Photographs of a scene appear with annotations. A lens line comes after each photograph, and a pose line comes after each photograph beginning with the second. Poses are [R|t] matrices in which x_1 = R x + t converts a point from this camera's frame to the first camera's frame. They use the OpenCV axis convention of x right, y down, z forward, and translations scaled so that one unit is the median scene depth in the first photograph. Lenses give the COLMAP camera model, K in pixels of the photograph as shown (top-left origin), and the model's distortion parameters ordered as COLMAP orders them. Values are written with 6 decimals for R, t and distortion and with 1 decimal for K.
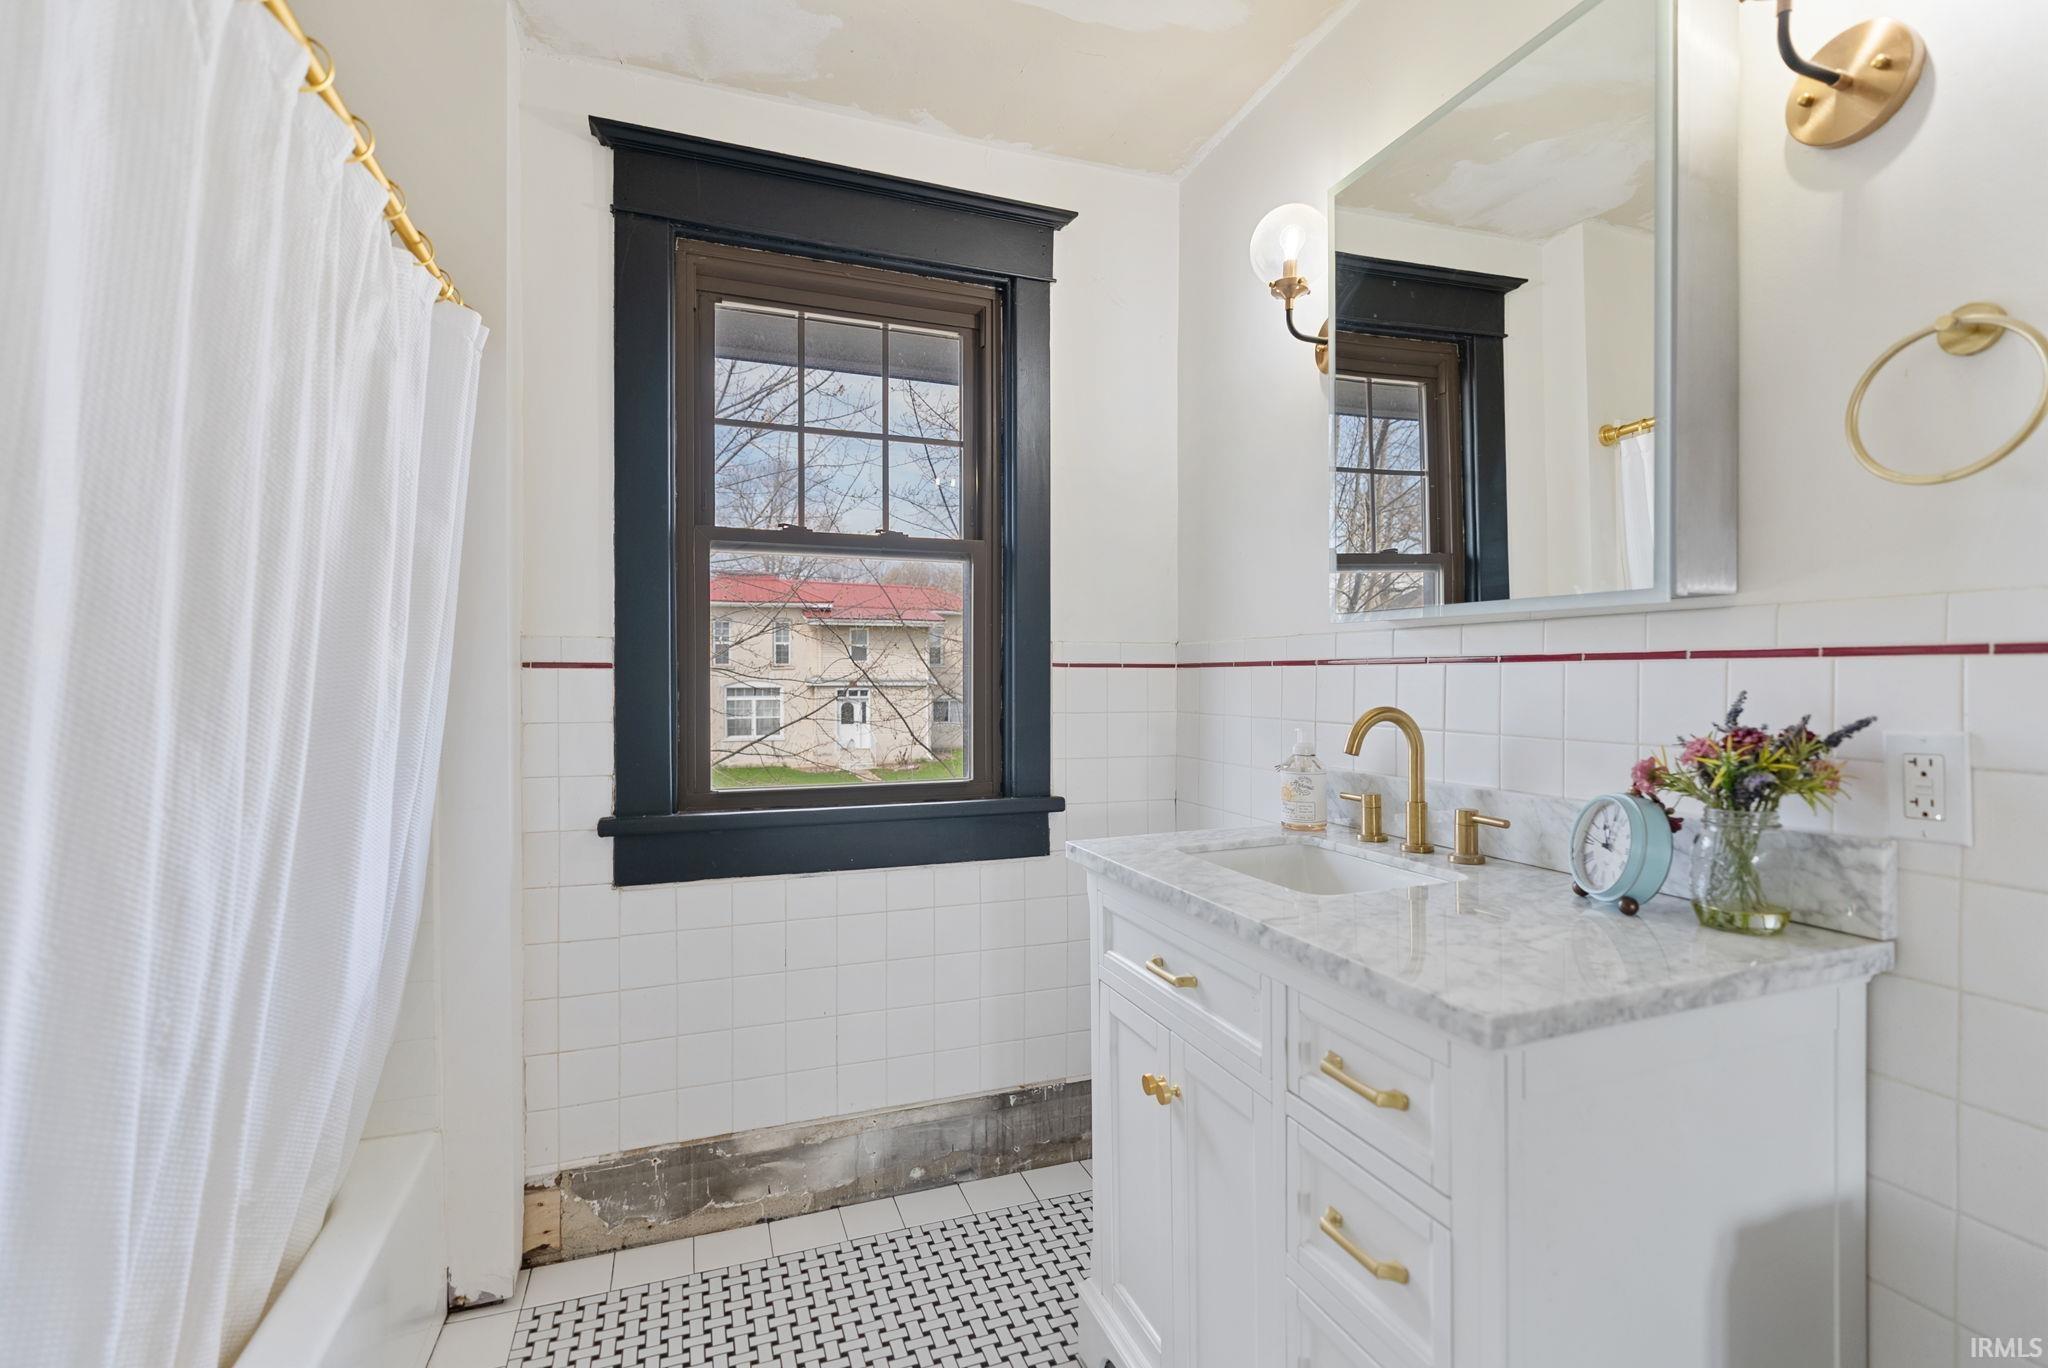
lens RADIAL K [[932.6, 0, 1040.8], [0, 932.6, 684.7], [0, 0, 1]] dist [-0.013081, 0.000787]
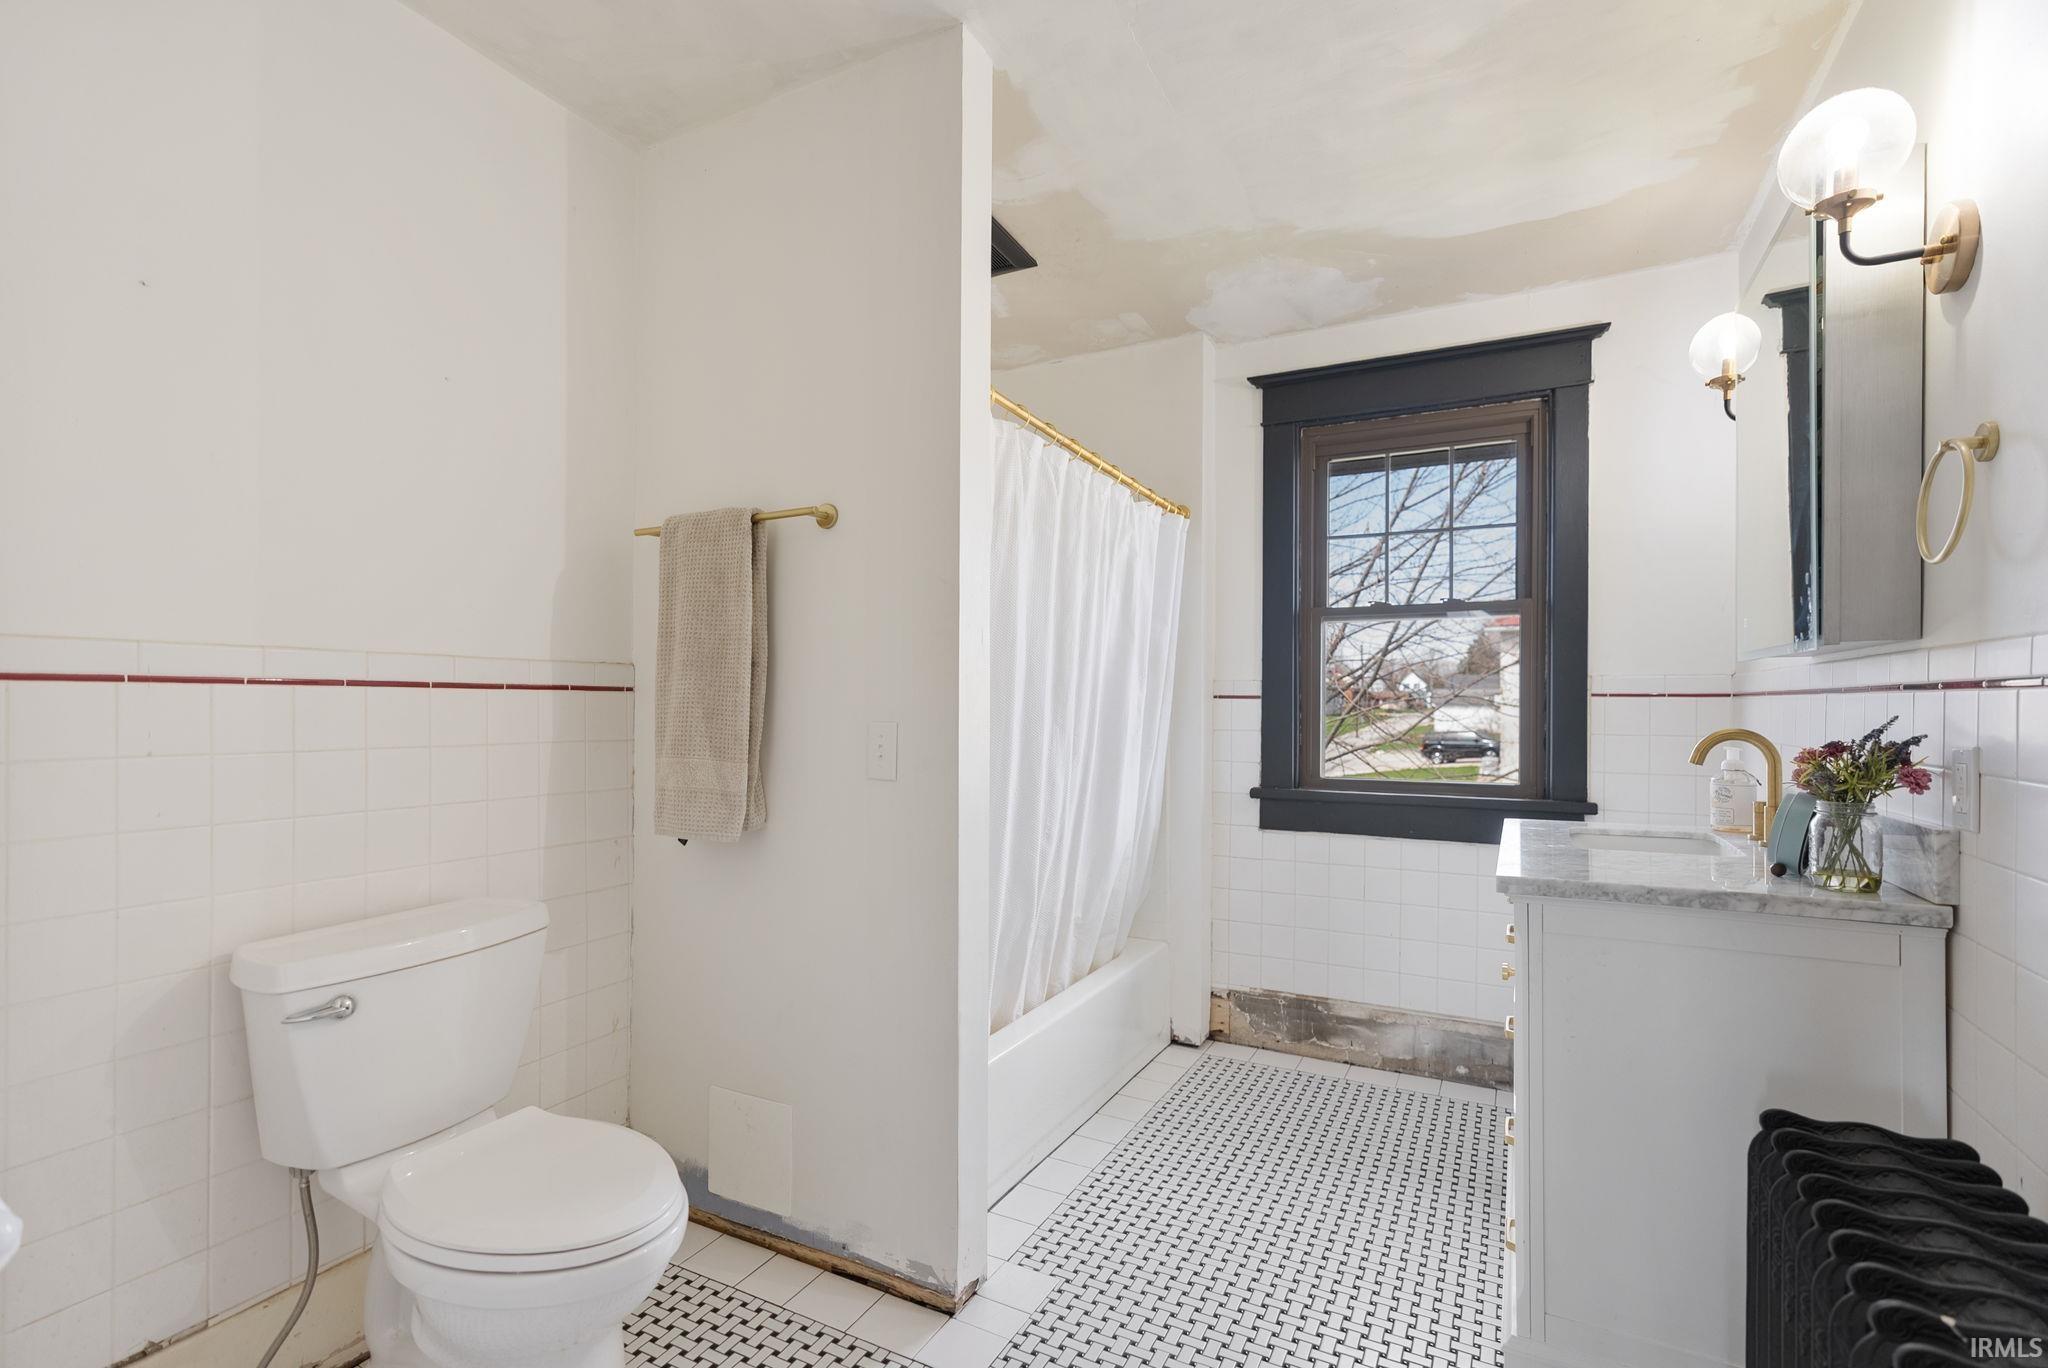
lens RADIAL K [[932.6, 0, 1023.0], [0, 932.6, 691.2], [0, 0, 1]] dist [-0.013081, 0.000787]
pose [[0.660462, -0.007535, -0.750822, 0.511104], [-0.009011, 0.999798, -0.017959, 0.002744], [0.750805, 0.018627, 0.660261, -0.426110]]
